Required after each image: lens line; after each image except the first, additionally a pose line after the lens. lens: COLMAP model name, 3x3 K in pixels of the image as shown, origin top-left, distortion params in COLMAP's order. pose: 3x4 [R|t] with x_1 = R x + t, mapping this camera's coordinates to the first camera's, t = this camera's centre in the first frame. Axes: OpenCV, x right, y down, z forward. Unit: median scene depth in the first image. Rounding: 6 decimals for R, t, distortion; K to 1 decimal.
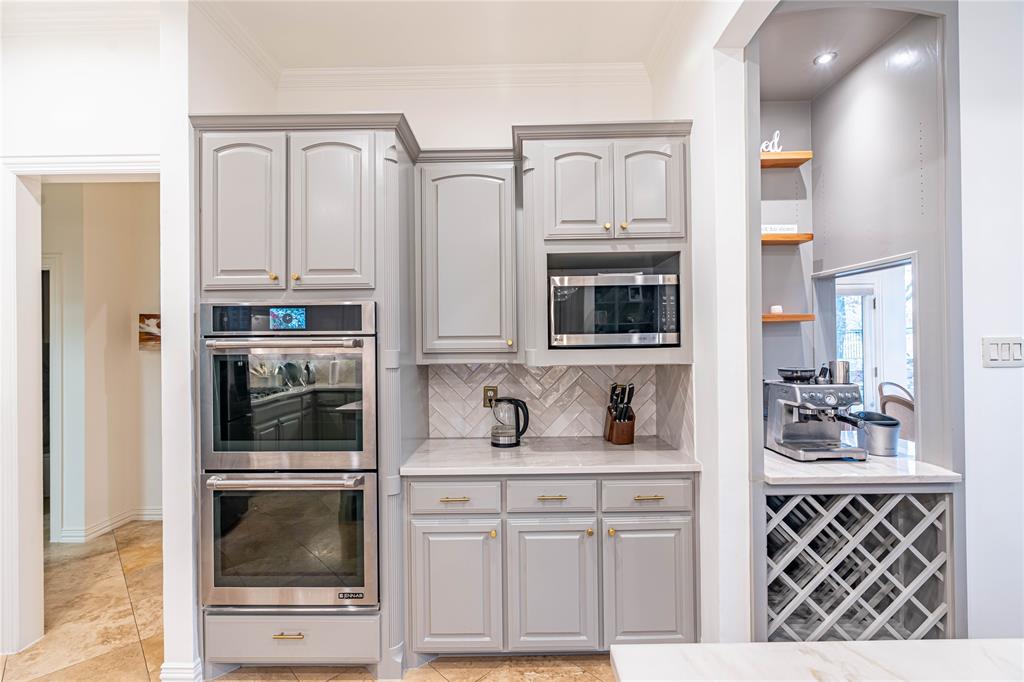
lens RADIAL K [[455.5, 0, 512.0], [0, 455.5, 341.0], [0, 0, 1]] dist [-0.012960, 0.003422]
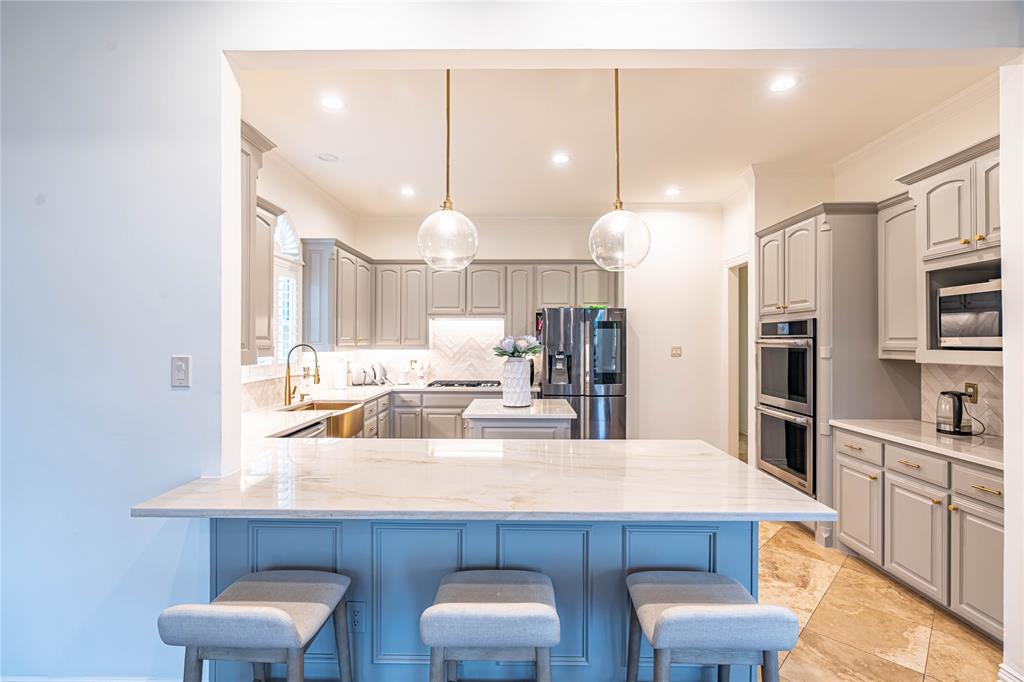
lens RADIAL K [[458.7, 0, 512.0], [0, 458.7, 341.0], [0, 0, 1]] dist [-0.020801, 0.015462]
pose [[-0.007700, 0.011952, -0.999899, 1.380839], [0.005217, 0.999915, 0.011912, -0.025919], [0.999957, -0.005125, -0.007762, -0.114362]]
